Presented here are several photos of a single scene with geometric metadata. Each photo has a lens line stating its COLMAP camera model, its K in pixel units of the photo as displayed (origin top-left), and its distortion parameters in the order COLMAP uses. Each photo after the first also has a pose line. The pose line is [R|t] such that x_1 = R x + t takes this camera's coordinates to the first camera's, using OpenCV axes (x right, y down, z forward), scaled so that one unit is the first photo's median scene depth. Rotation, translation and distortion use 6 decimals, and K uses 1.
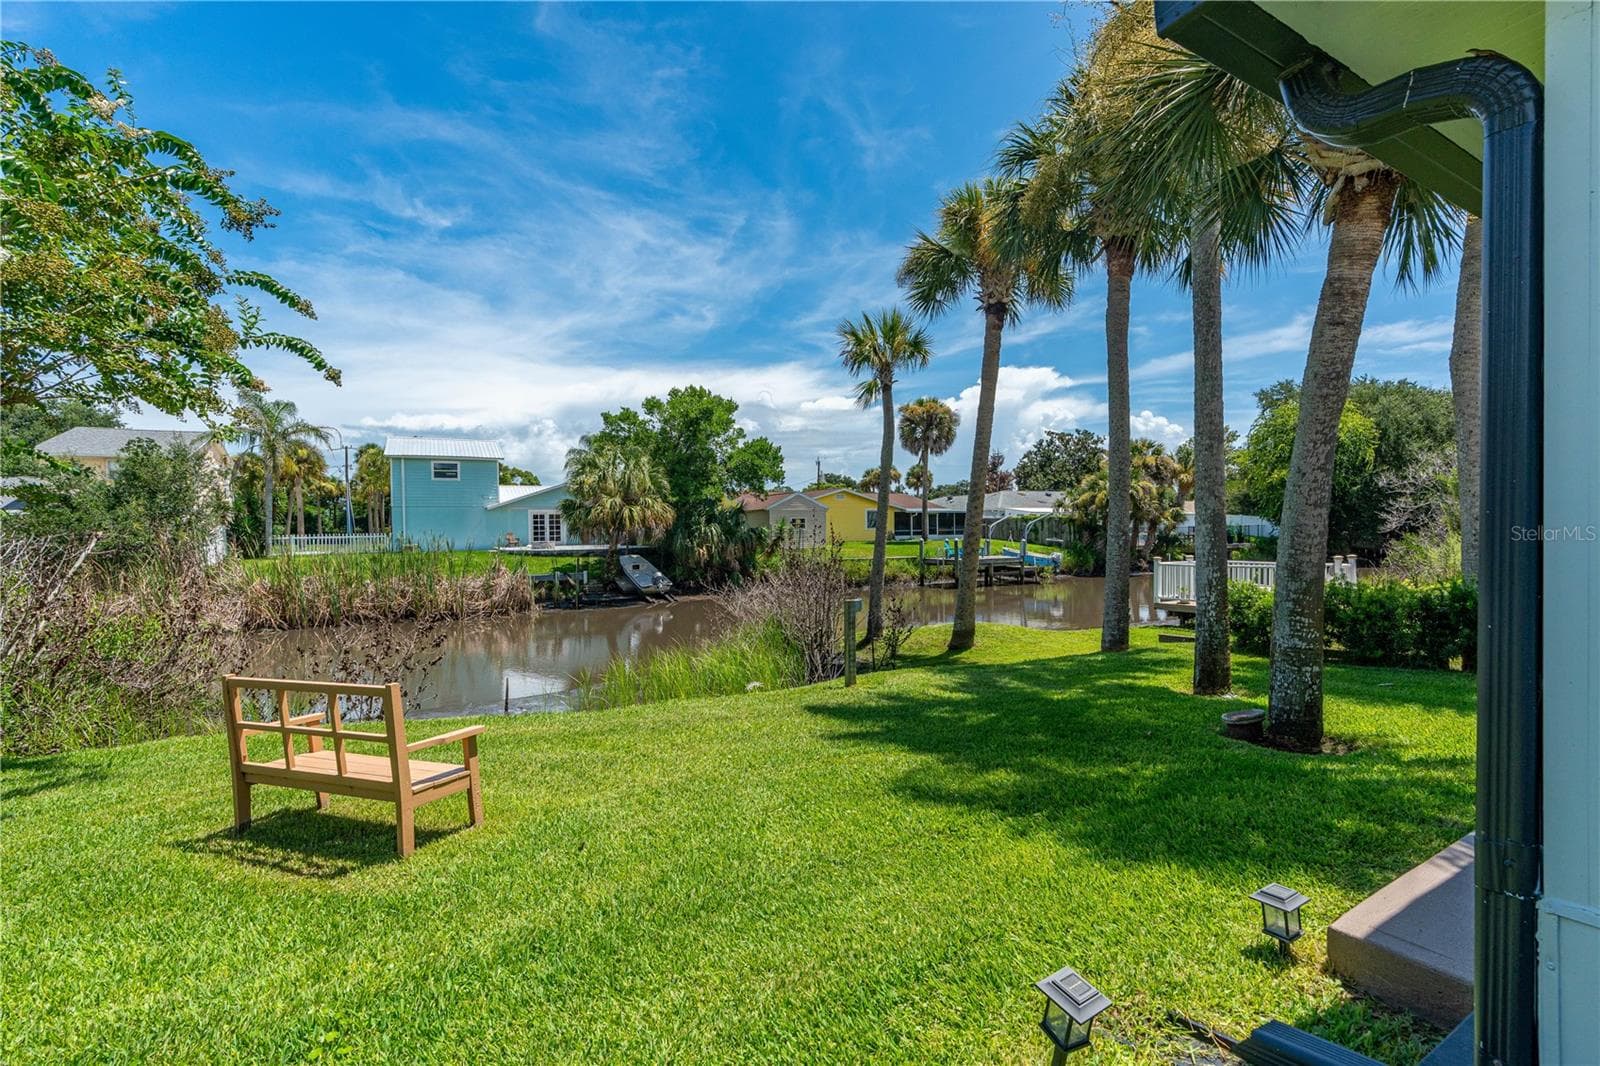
lens RADIAL K [[720.2, 0, 791.8], [0, 720.2, 557.9], [0, 0, 1]] dist [-0.000828, 0.000398]
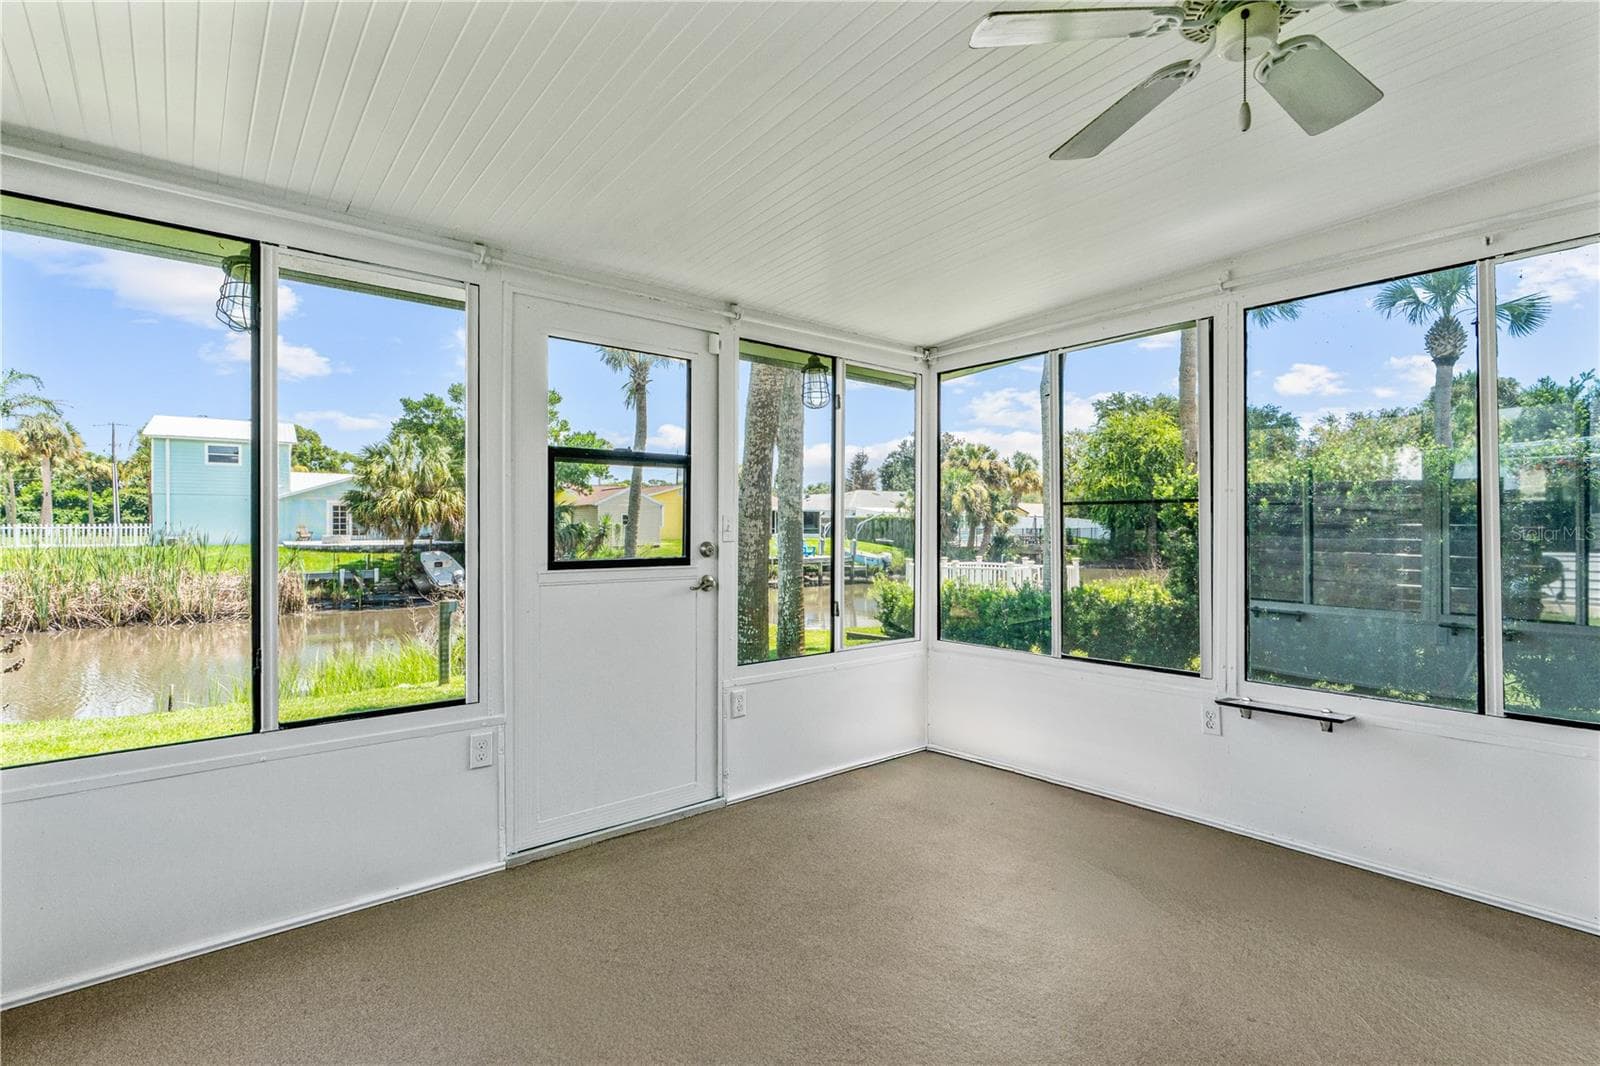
lens RADIAL K [[748.5, 0, 804.3], [0, 748.5, 530.0], [0, 0, 1]] dist [-0.001564, -0.000216]
pose [[0.987978, 0.013086, 0.154043, 0.103361], [-0.007863, 0.999375, -0.034469, -0.002129], [-0.154397, 0.032844, 0.987463, -0.029452]]
